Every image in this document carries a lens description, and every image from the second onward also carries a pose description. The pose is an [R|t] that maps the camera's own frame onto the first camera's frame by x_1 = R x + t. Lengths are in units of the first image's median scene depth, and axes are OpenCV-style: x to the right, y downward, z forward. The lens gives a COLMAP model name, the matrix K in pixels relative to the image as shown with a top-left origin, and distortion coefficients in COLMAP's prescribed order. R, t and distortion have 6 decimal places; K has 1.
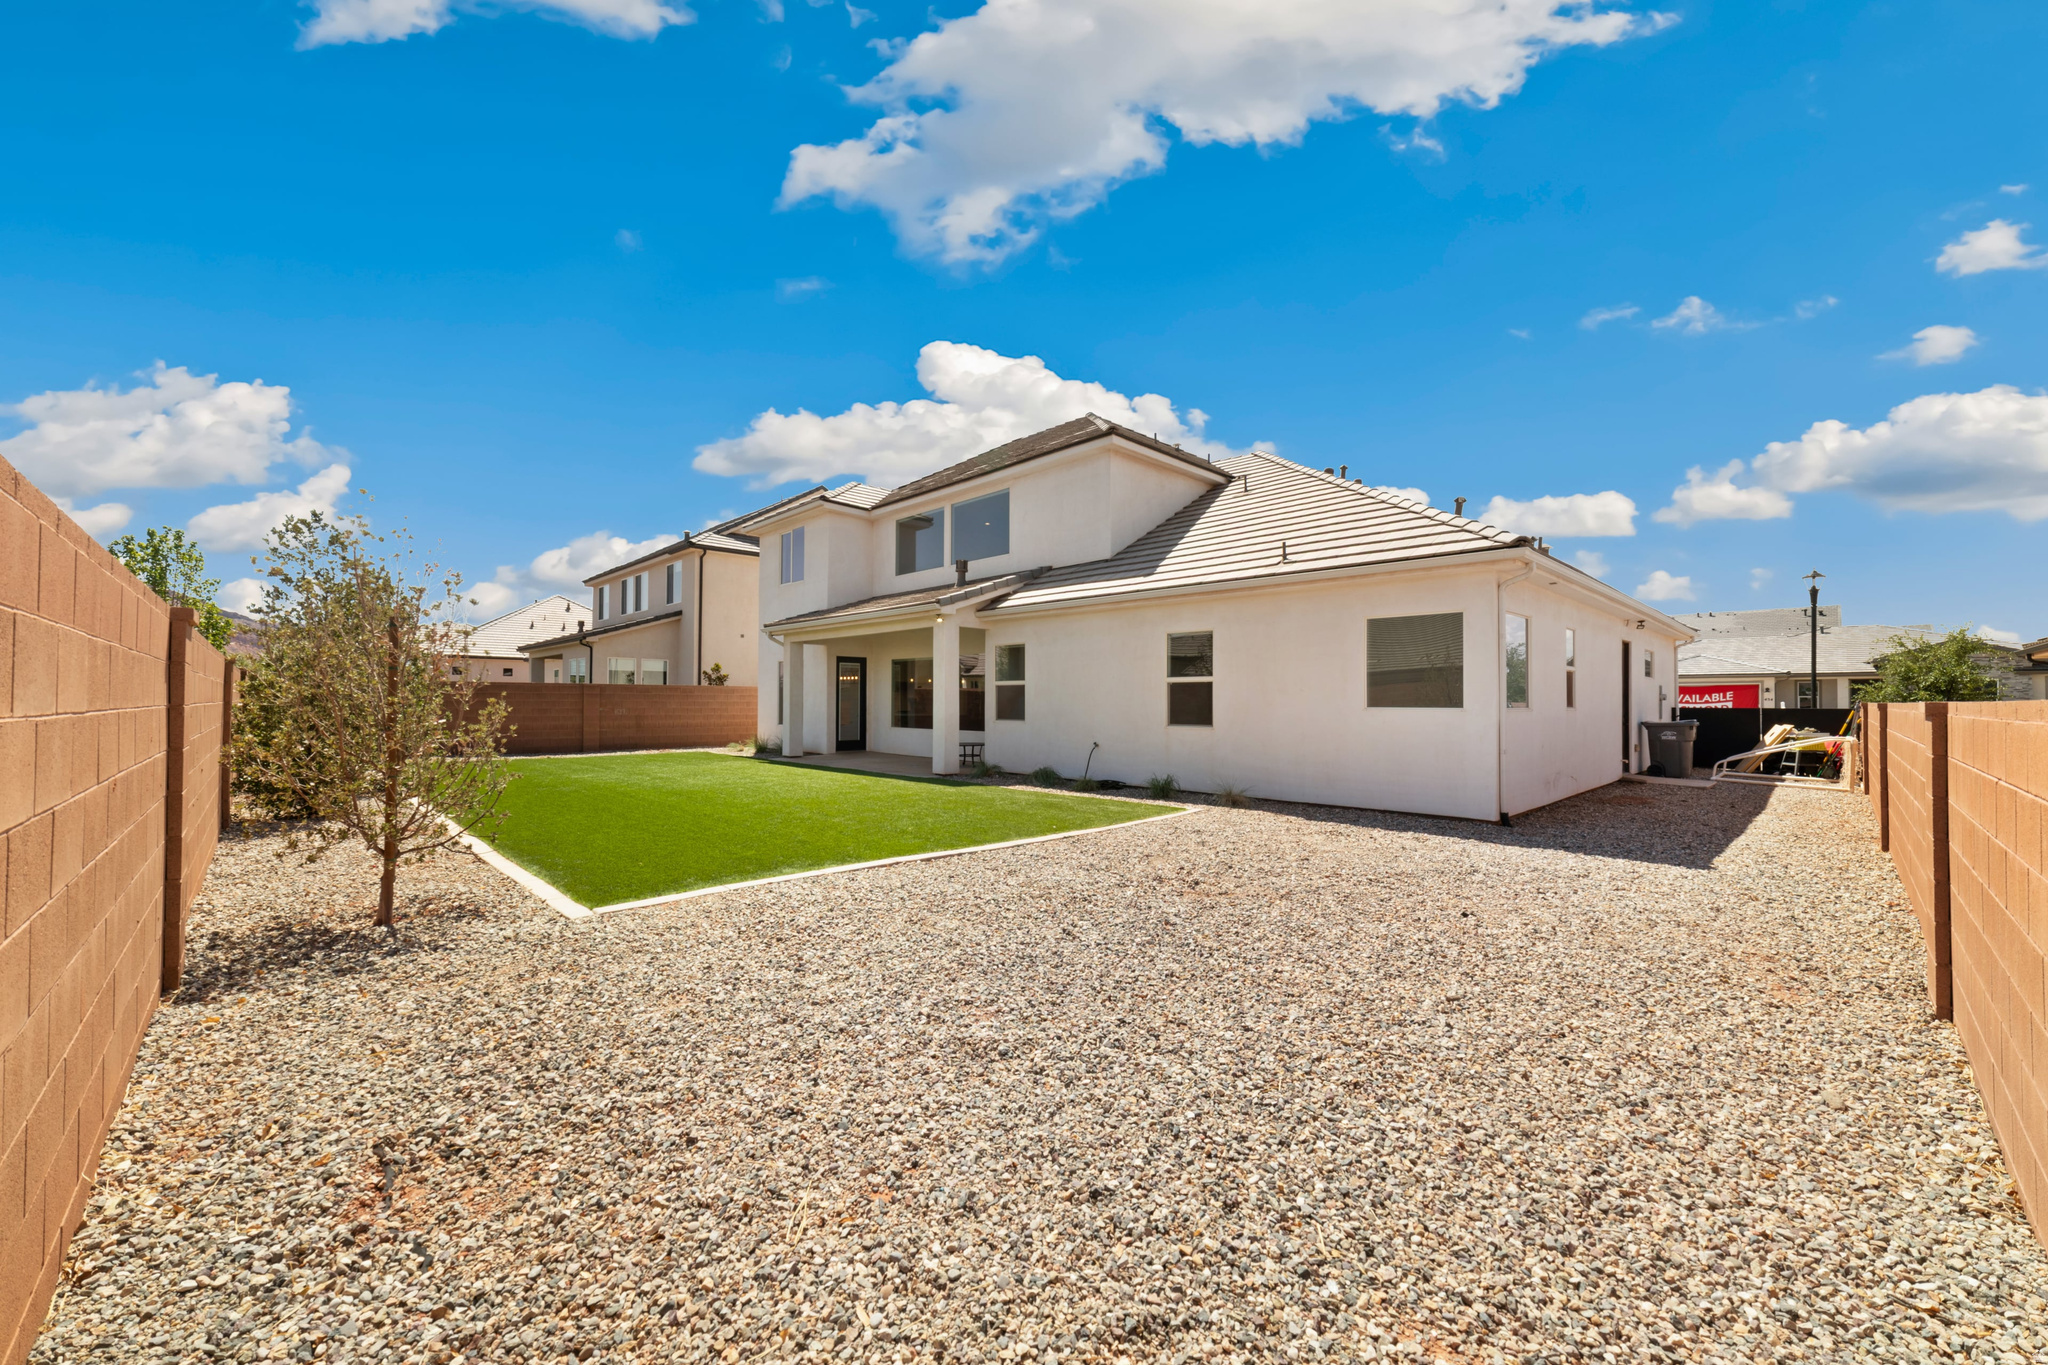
lens RADIAL K [[786.8, 0, 1024.0], [0, 786.8, 682.5], [0, 0, 1]] dist [-0.000671, -0.000044]
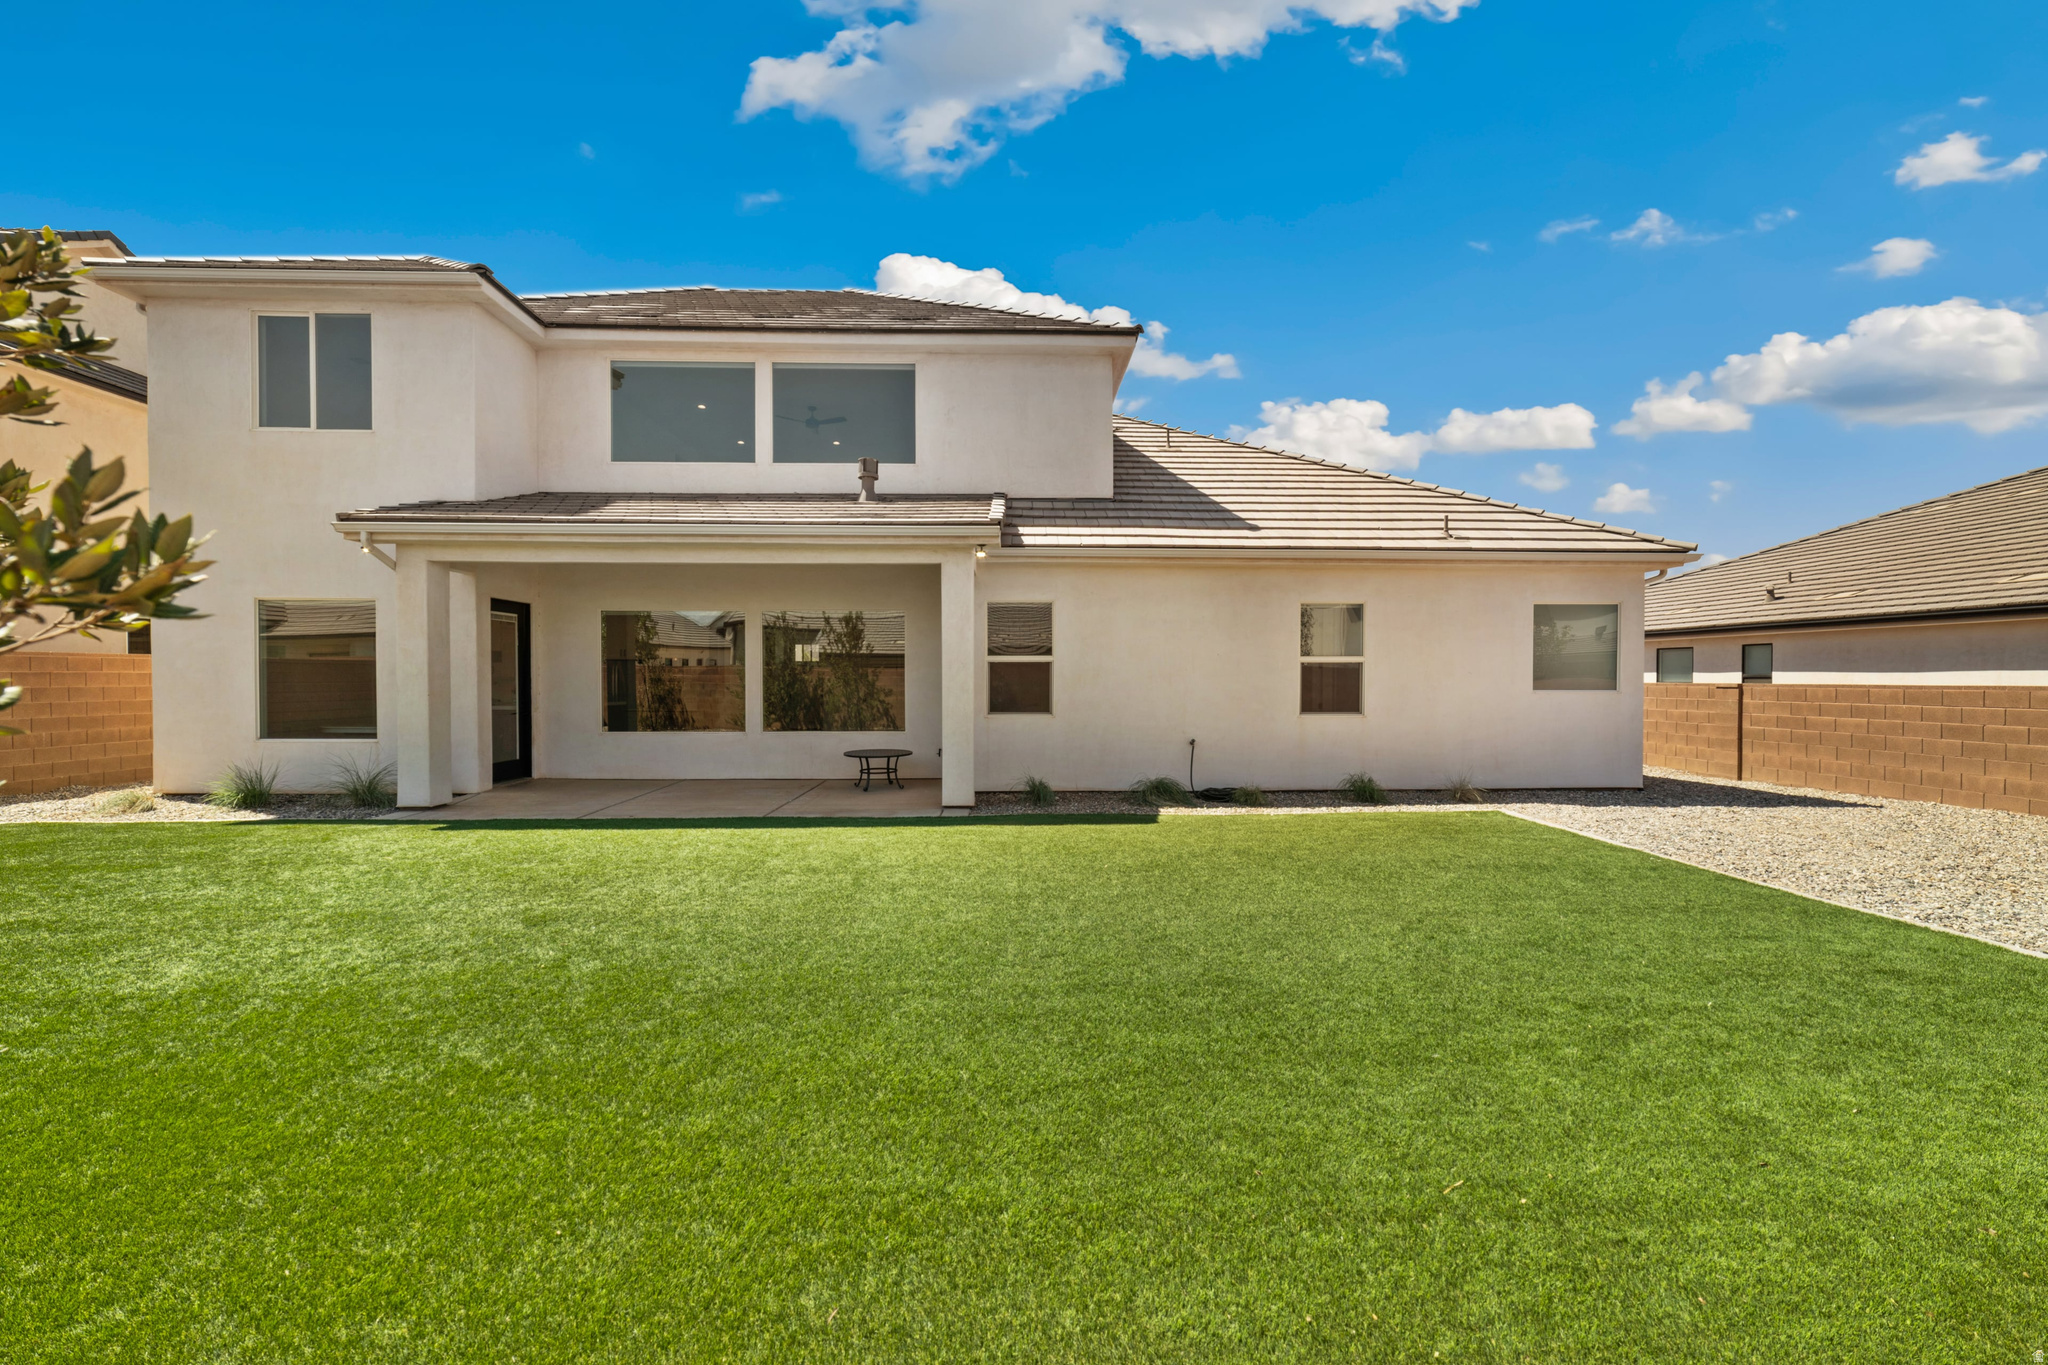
lens RADIAL K [[786.8, 0, 1024.0], [0, 786.8, 682.5], [0, 0, 1]] dist [-0.000671, -0.000044]
pose [[0.659905, -0.002338, 0.751346, -0.465434], [-0.014056, 0.999782, 0.015456, 0.009206], [-0.751218, -0.020761, 0.659728, 0.496240]]
